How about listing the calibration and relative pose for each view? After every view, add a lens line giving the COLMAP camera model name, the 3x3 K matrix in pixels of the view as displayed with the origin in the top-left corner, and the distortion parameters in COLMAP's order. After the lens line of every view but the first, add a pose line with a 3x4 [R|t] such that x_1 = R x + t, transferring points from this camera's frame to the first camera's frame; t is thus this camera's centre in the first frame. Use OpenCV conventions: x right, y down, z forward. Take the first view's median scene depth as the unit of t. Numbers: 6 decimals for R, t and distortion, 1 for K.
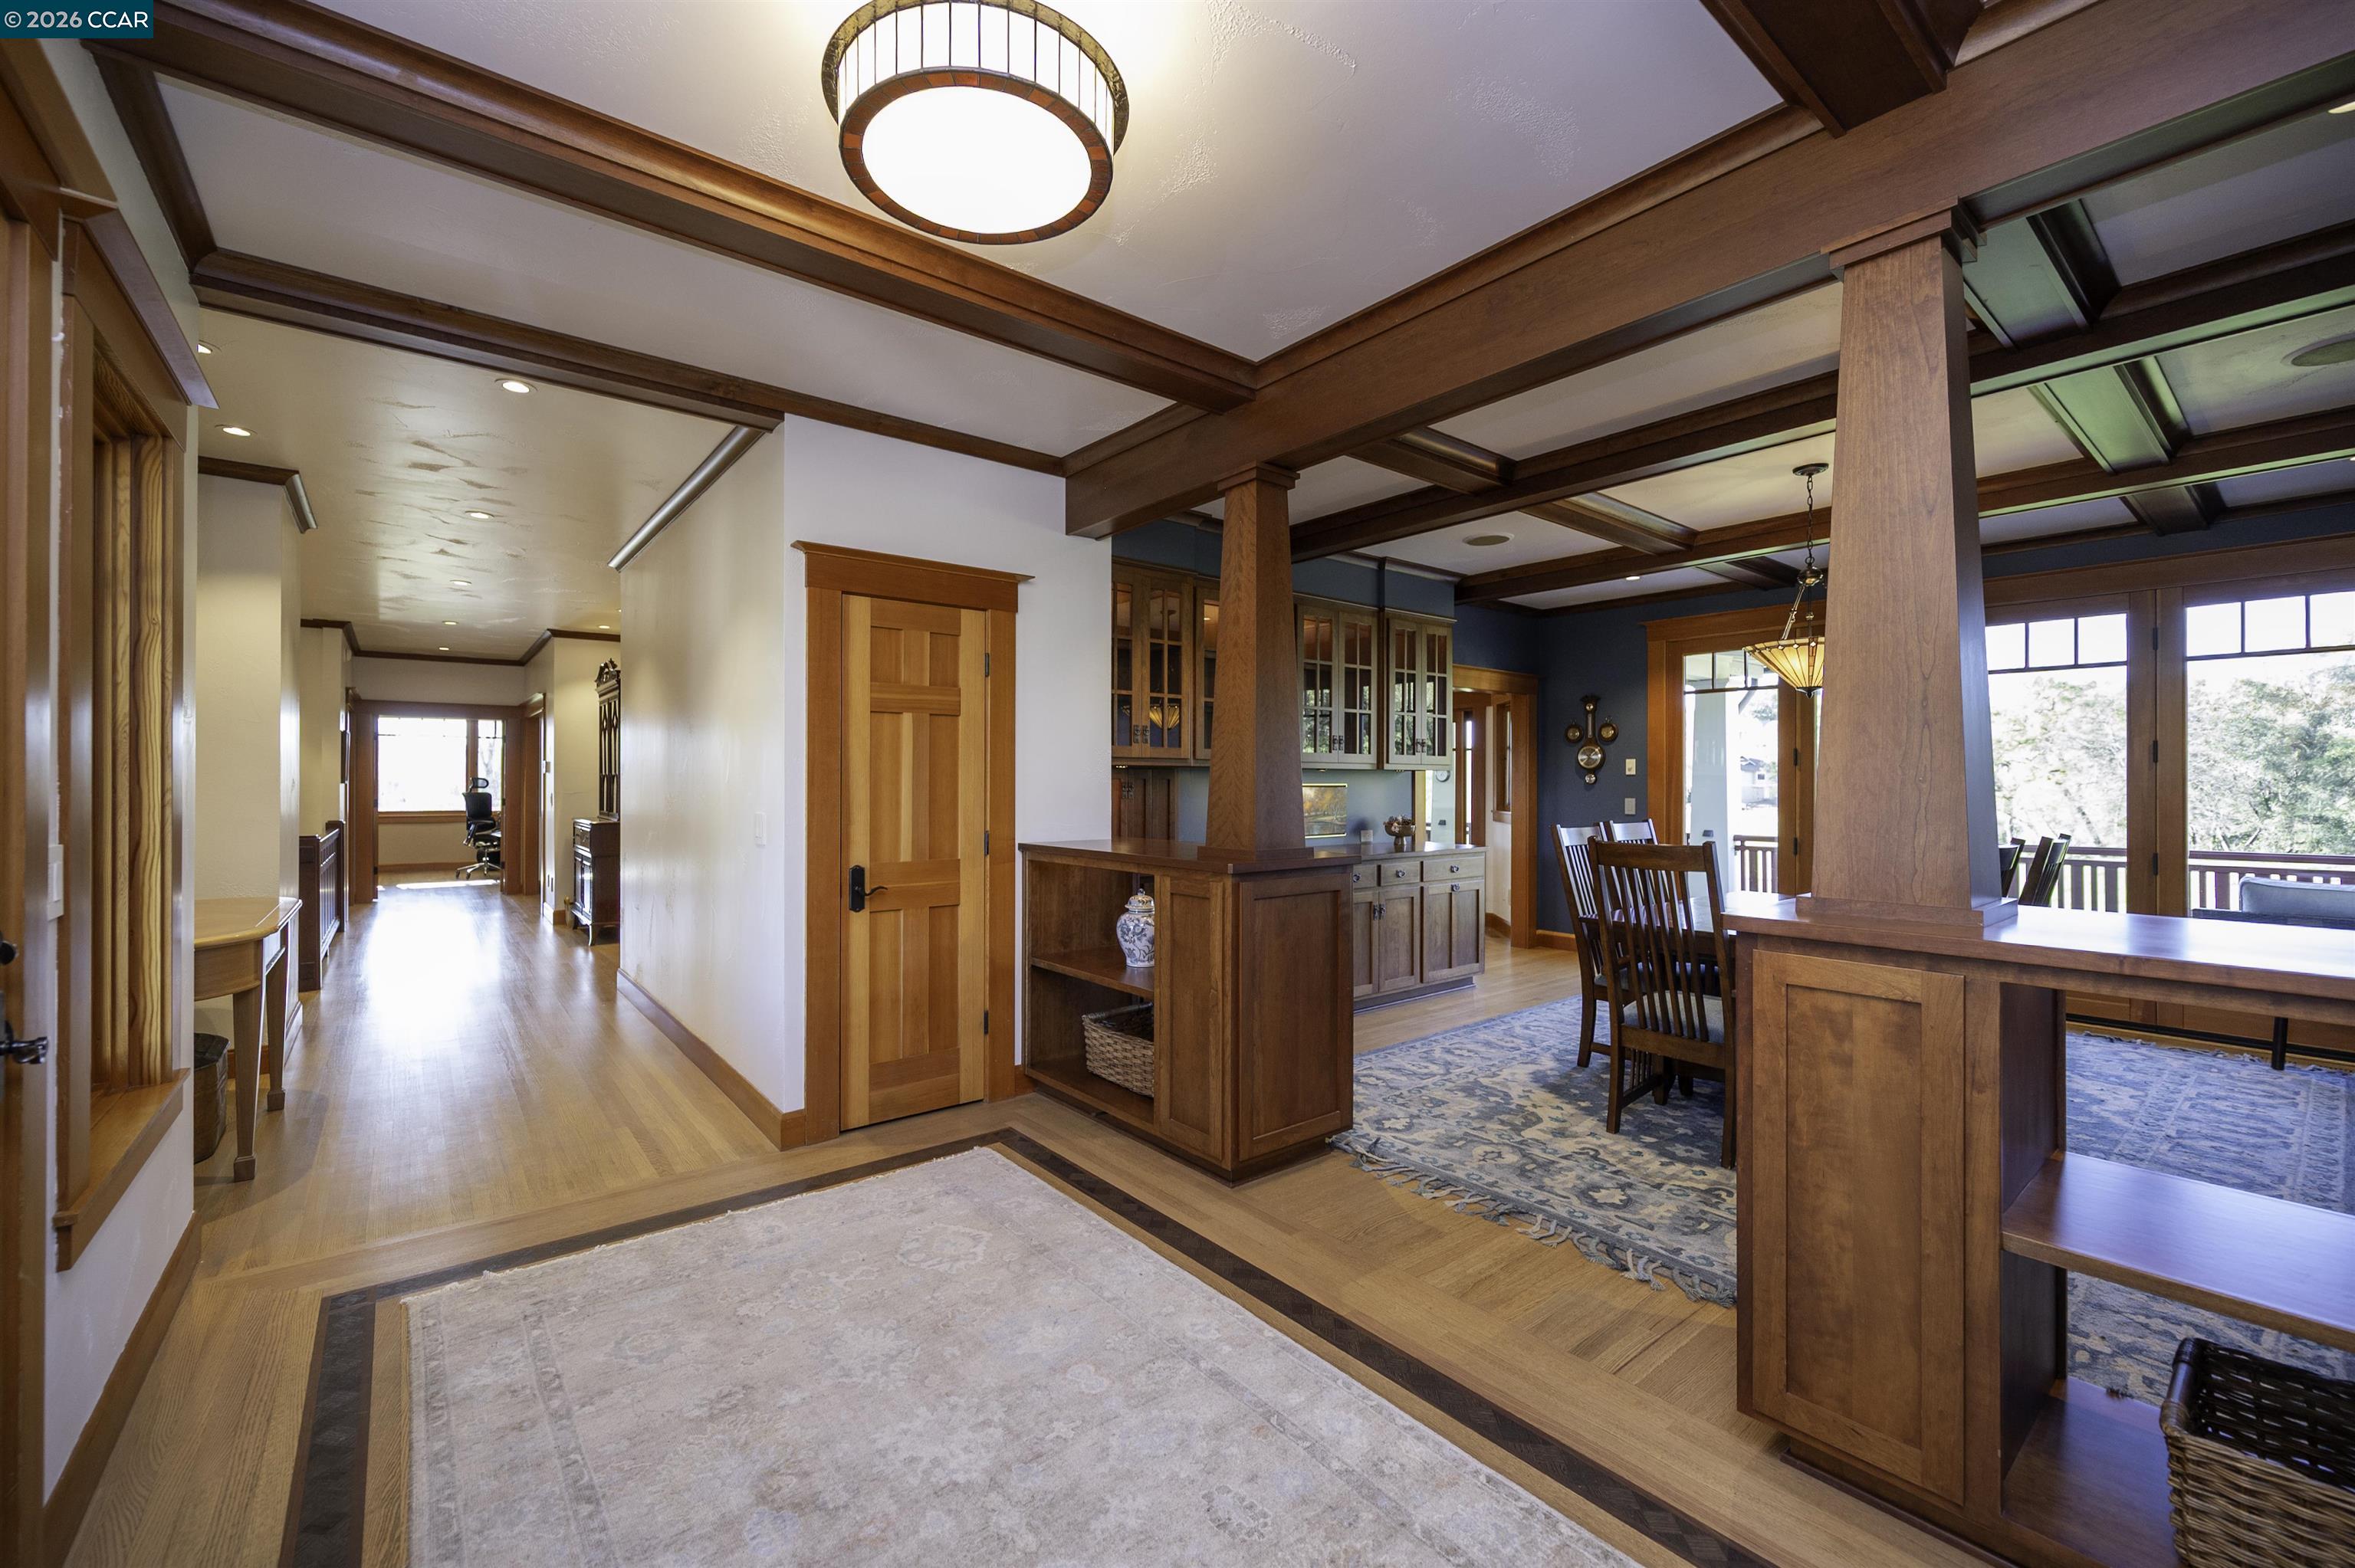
lens RADIAL K [[946.3, 0, 1125.3], [0, 946.3, 777.6], [0, 0, 1]] dist [-0.011504, 0.001065]
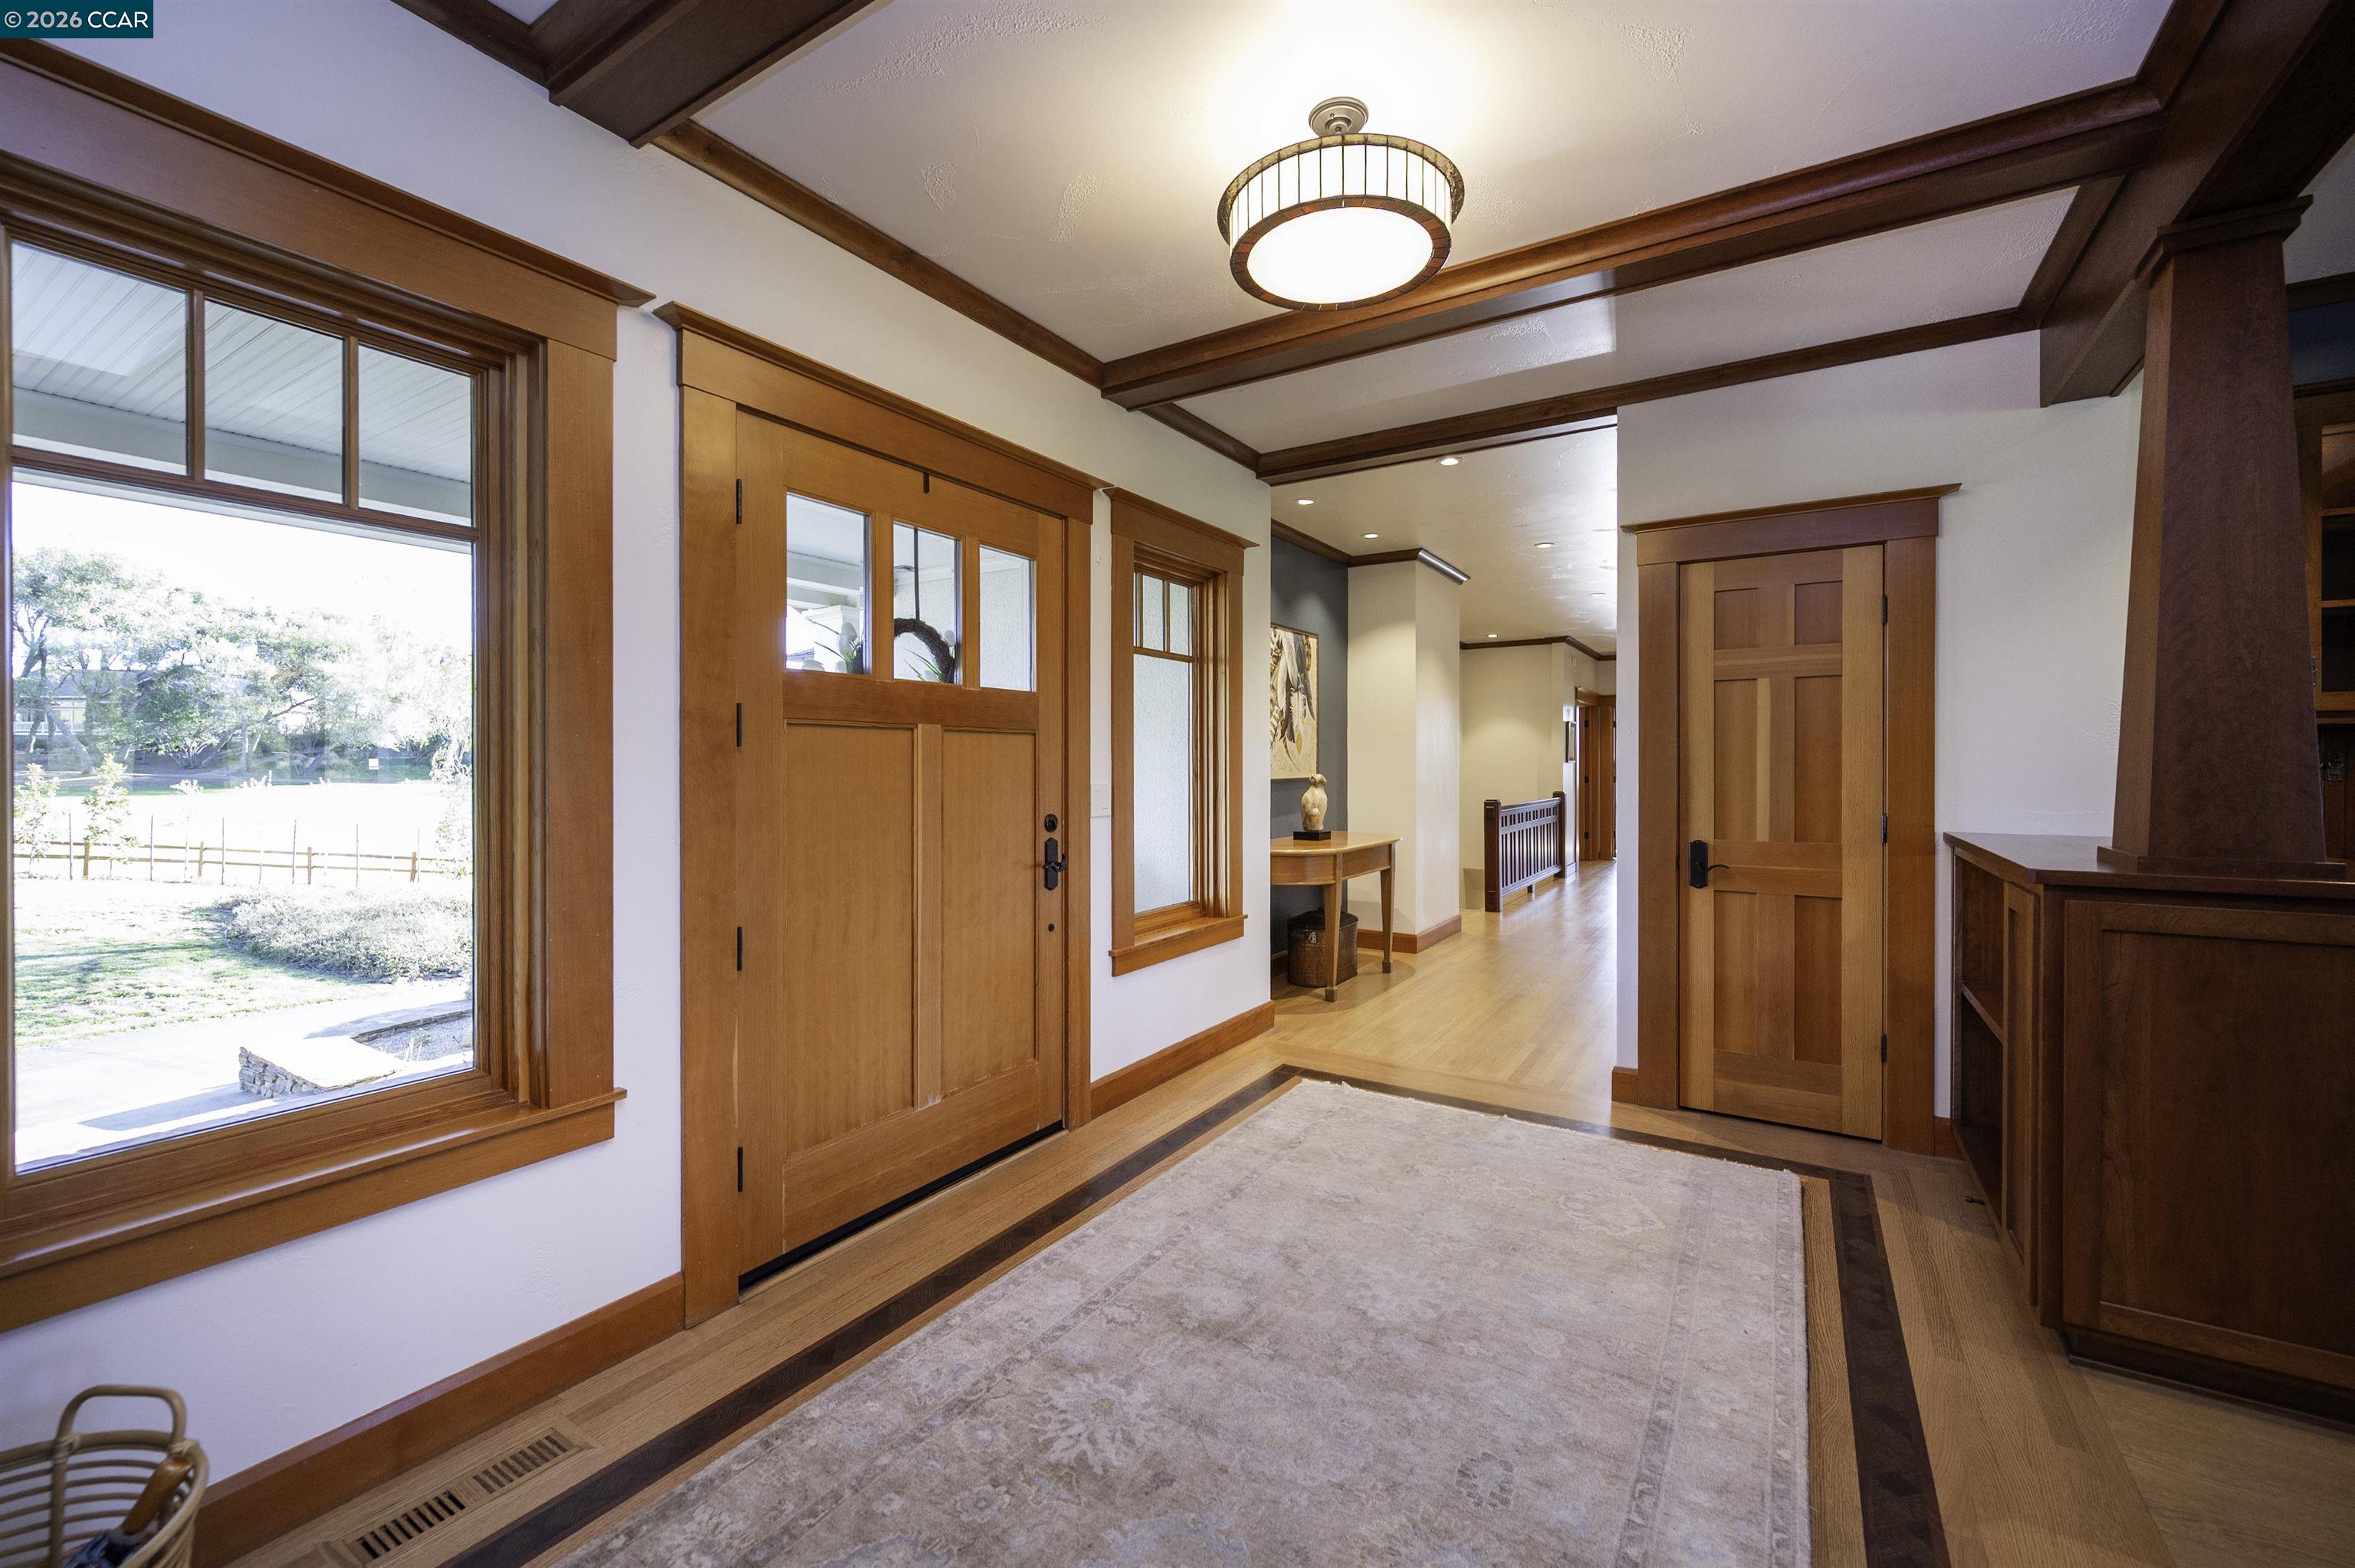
lens RADIAL K [[946.3, 0, 1195.5], [0, 946.3, 764.7], [0, 0, 1]] dist [-0.011504, 0.001065]
pose [[0.351955, 0.000456, -0.936017, 0.392714], [0.004298, 0.999989, 0.002103, 0.009064], [0.936007, -0.004763, 0.351949, 0.152552]]
